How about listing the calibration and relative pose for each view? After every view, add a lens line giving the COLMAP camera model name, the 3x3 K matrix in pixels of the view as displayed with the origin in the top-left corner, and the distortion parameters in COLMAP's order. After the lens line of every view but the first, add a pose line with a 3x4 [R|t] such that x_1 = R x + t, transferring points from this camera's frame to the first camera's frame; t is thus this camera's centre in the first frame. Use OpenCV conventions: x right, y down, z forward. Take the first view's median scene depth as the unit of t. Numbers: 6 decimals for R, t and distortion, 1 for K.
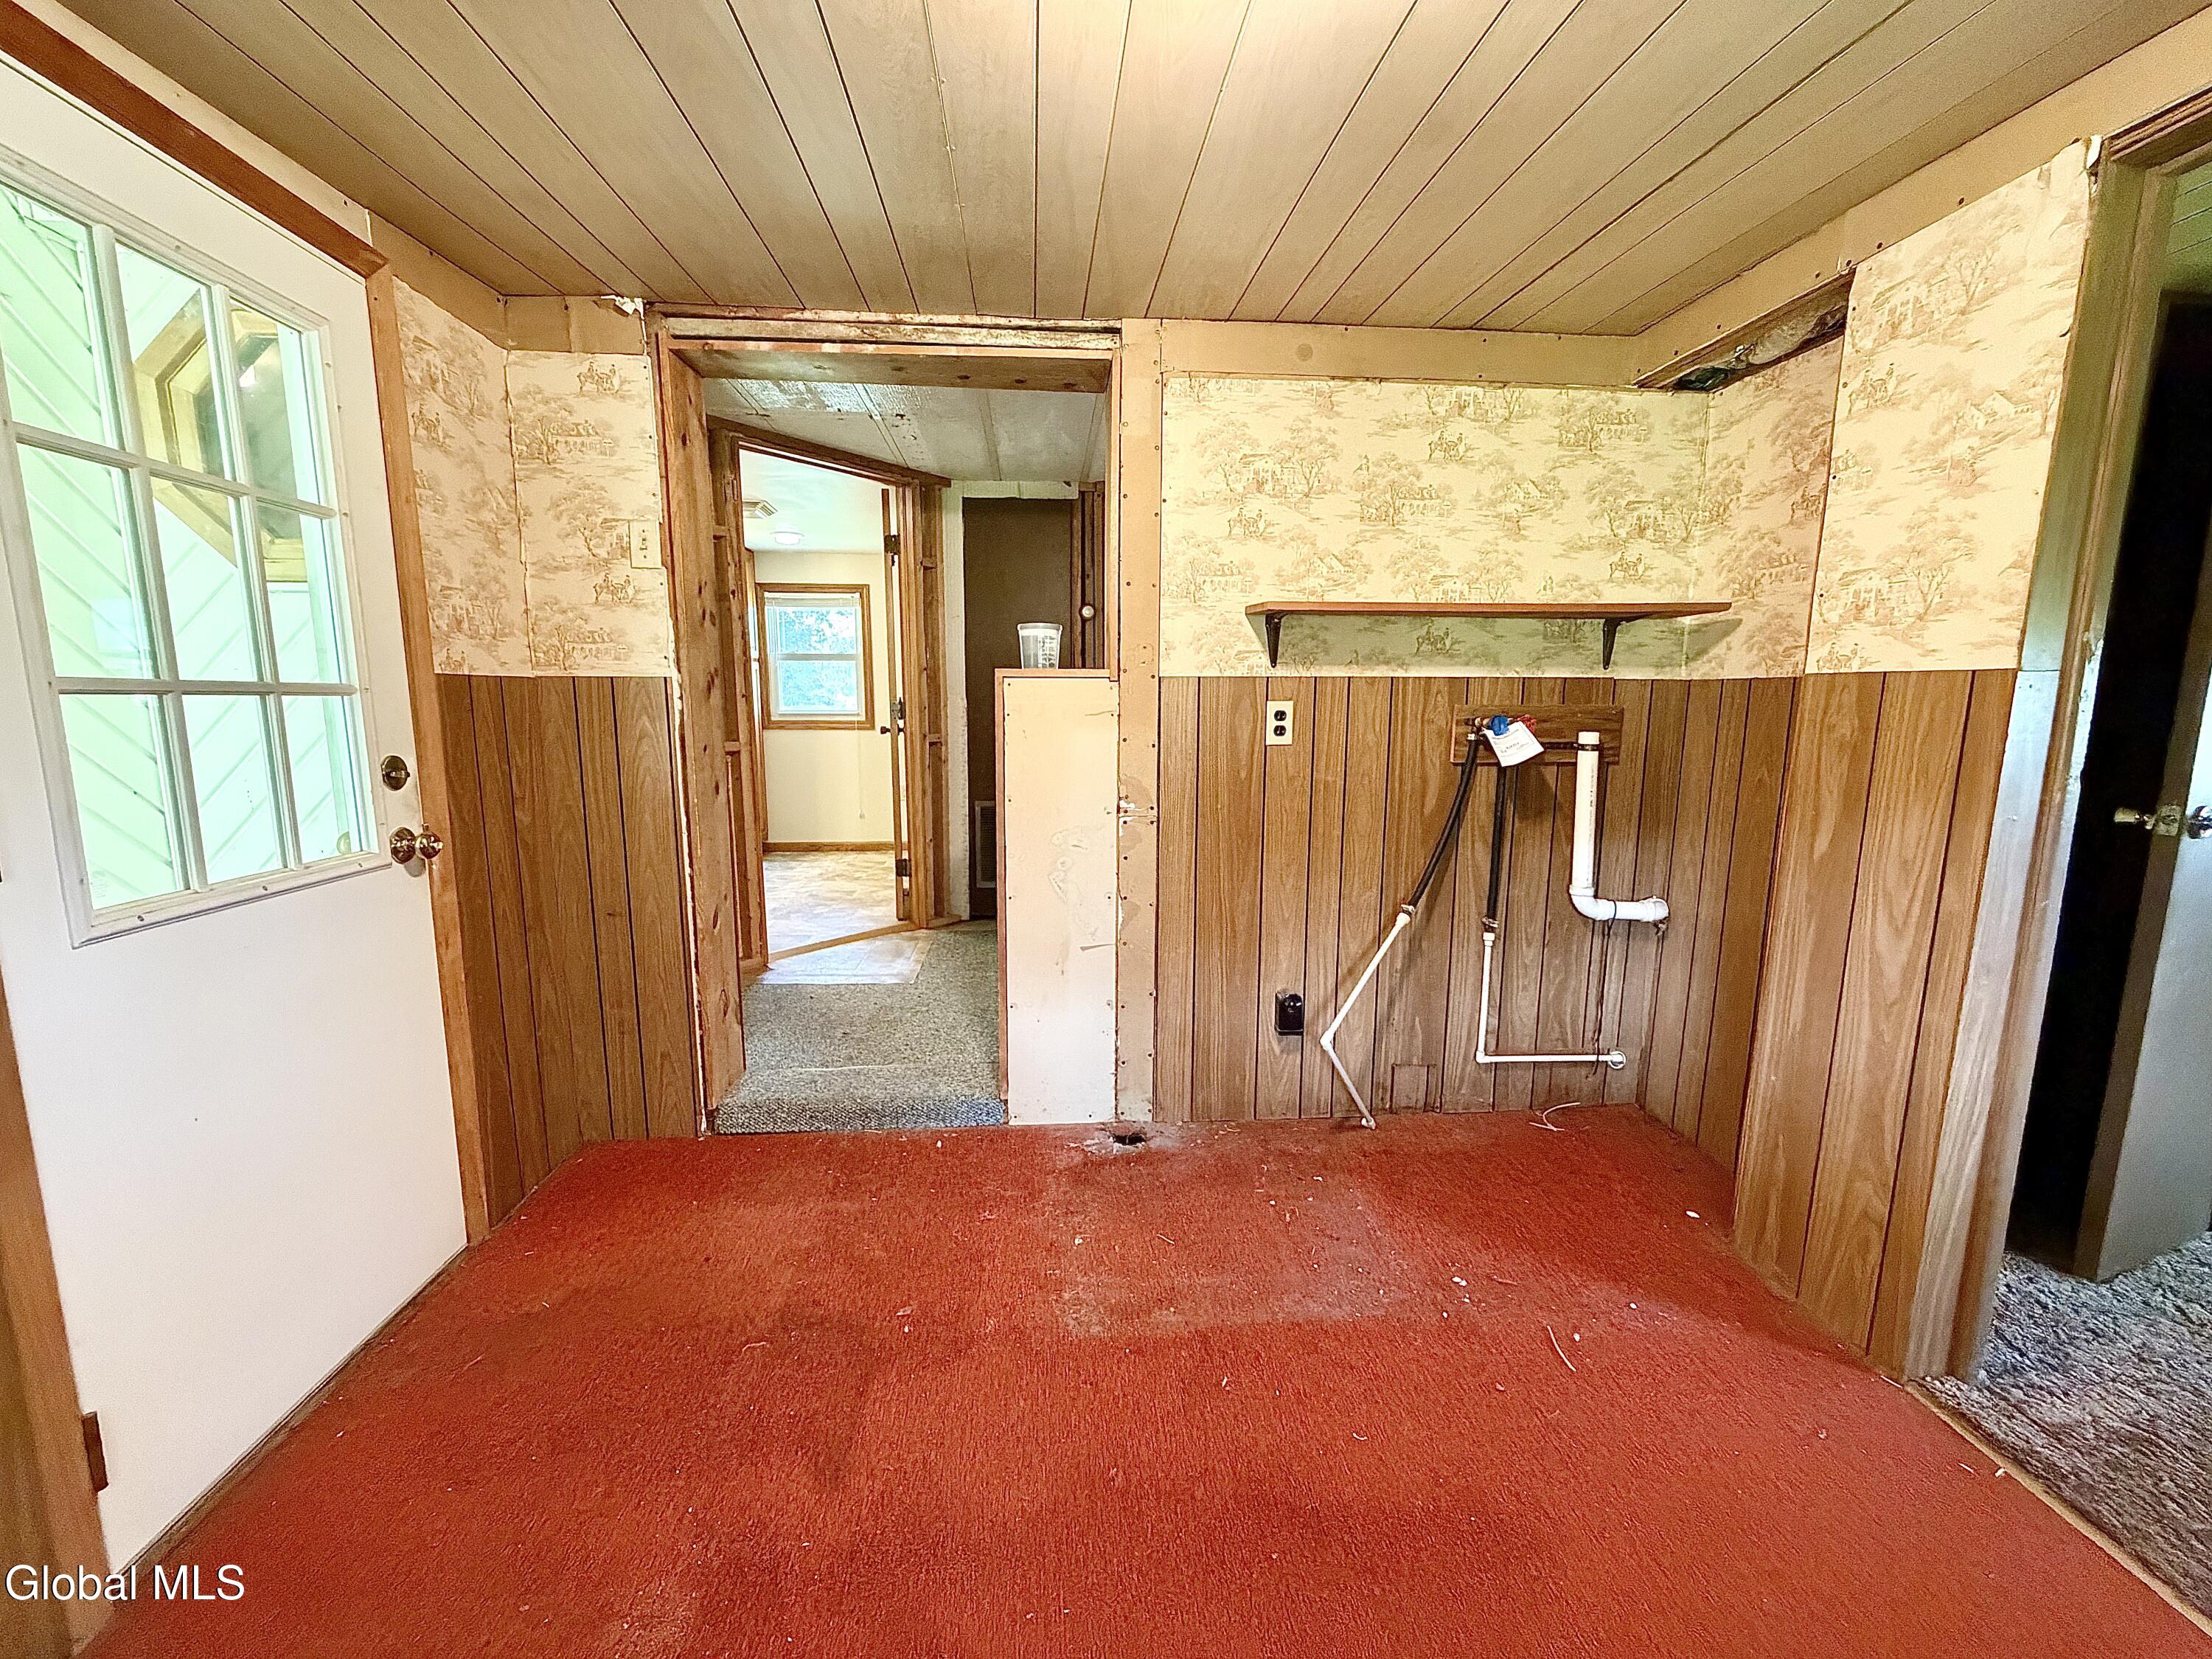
lens RADIAL K [[913.8, 0, 1101.7], [0, 913.8, 833.2], [0, 0, 1]] dist [0.002087, -0.000127]
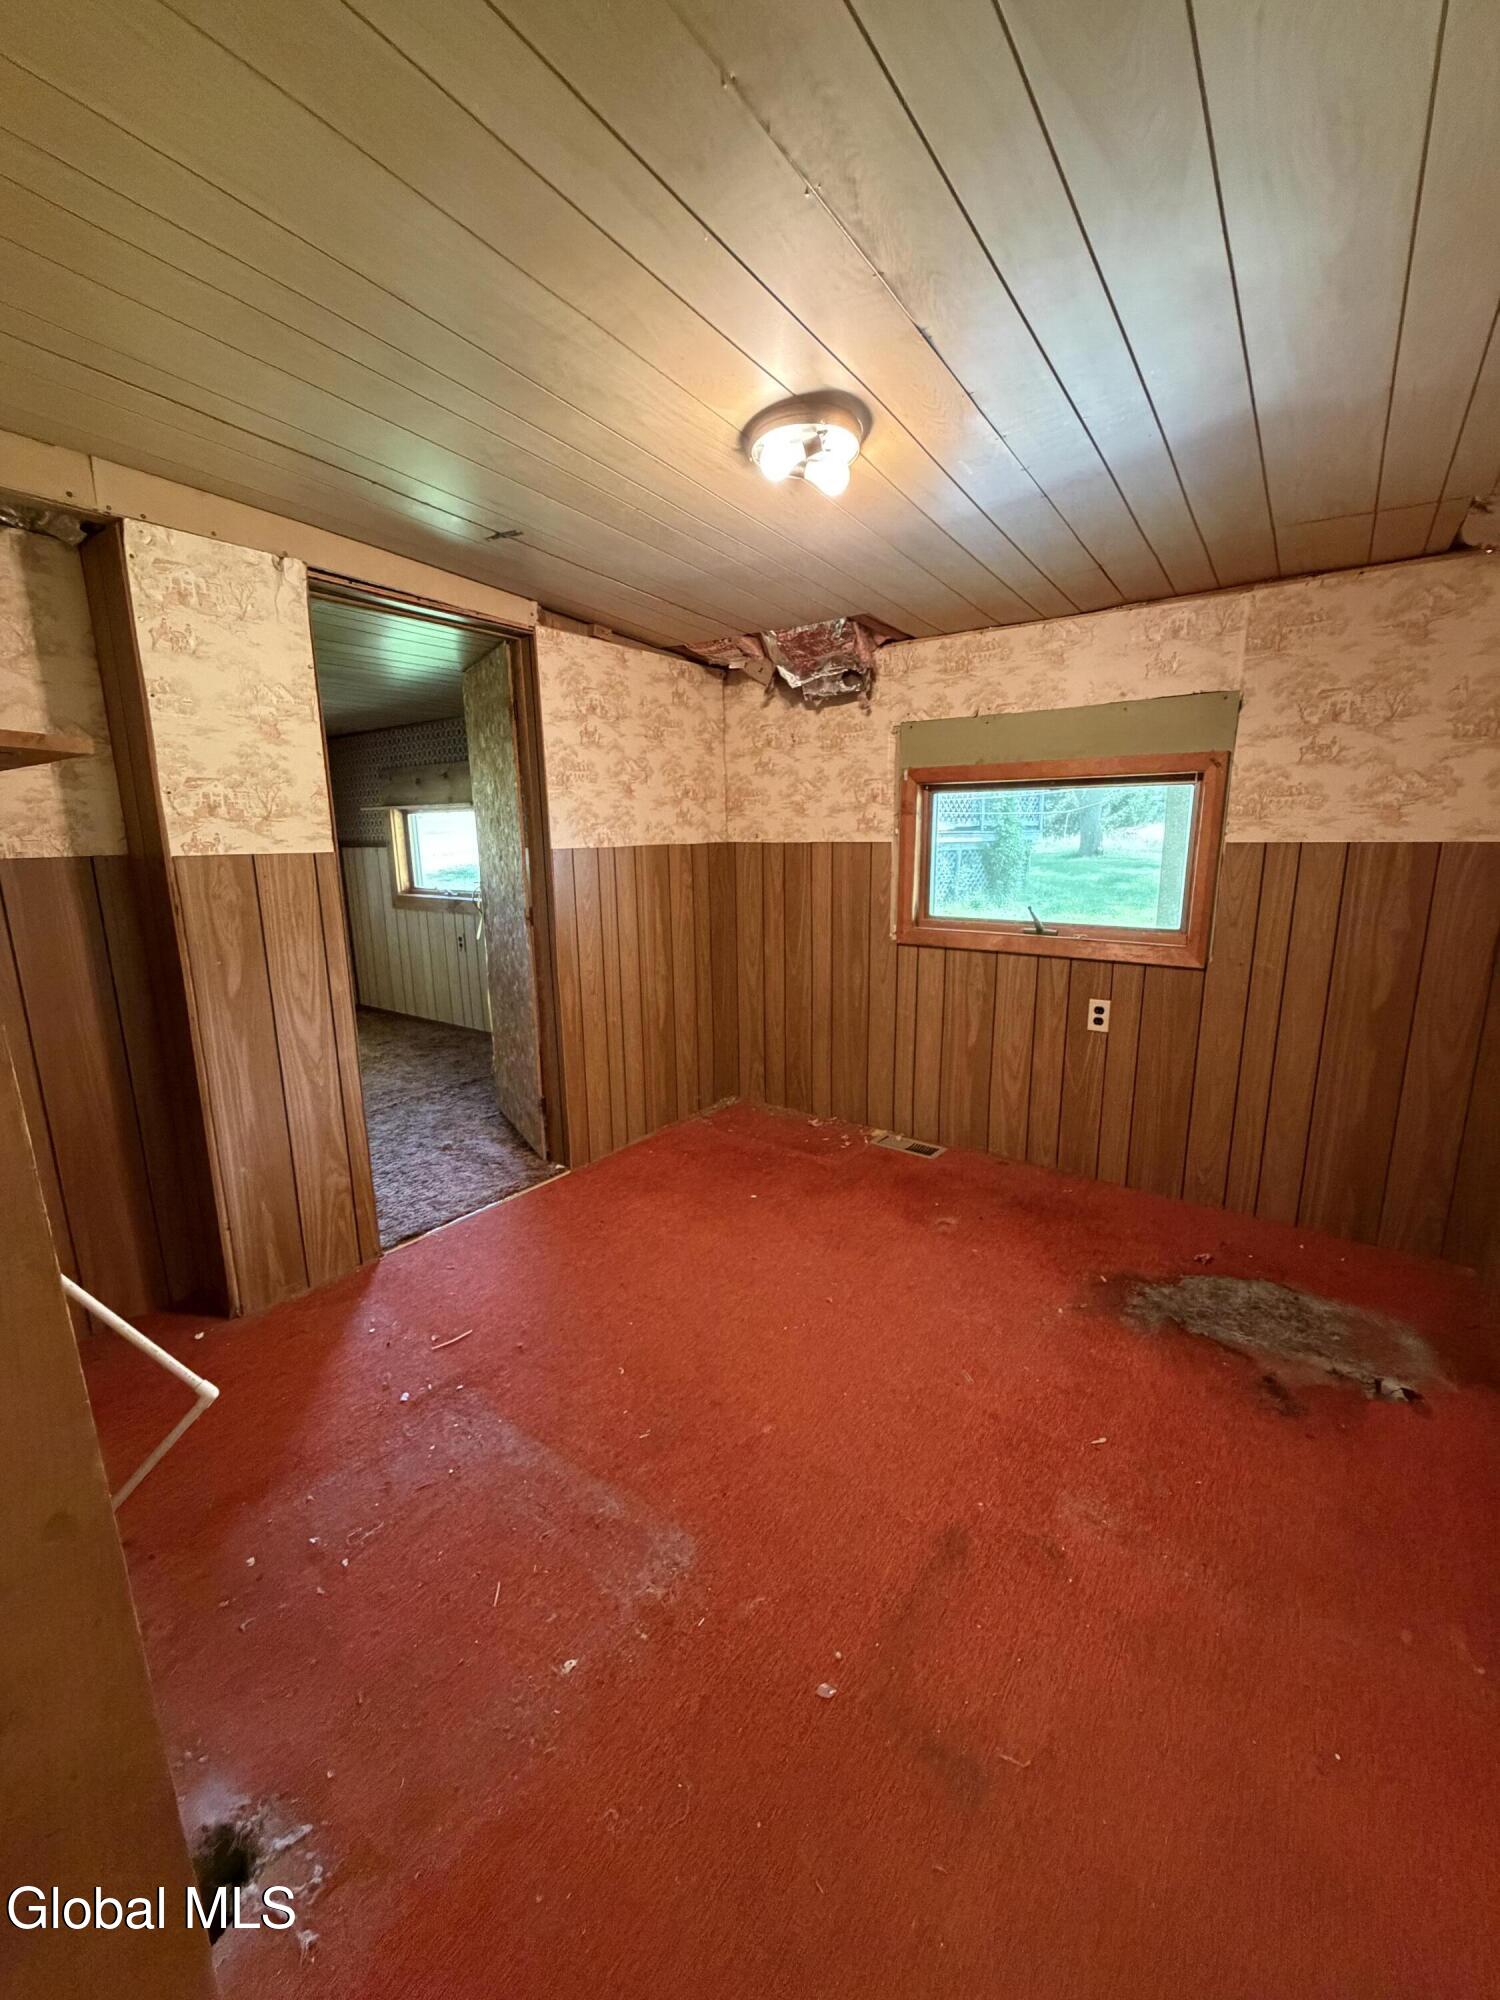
lens RADIAL K [[797.9, 0, 748.6], [0, 797.9, 995.5], [0, 0, 1]] dist [0.001298, 0.000316]
pose [[-0.772253, -0.125215, 0.622853, -0.562457], [0.101632, 0.943411, 0.315668, -0.283050], [-0.627133, 0.307077, -0.715826, 1.473559]]
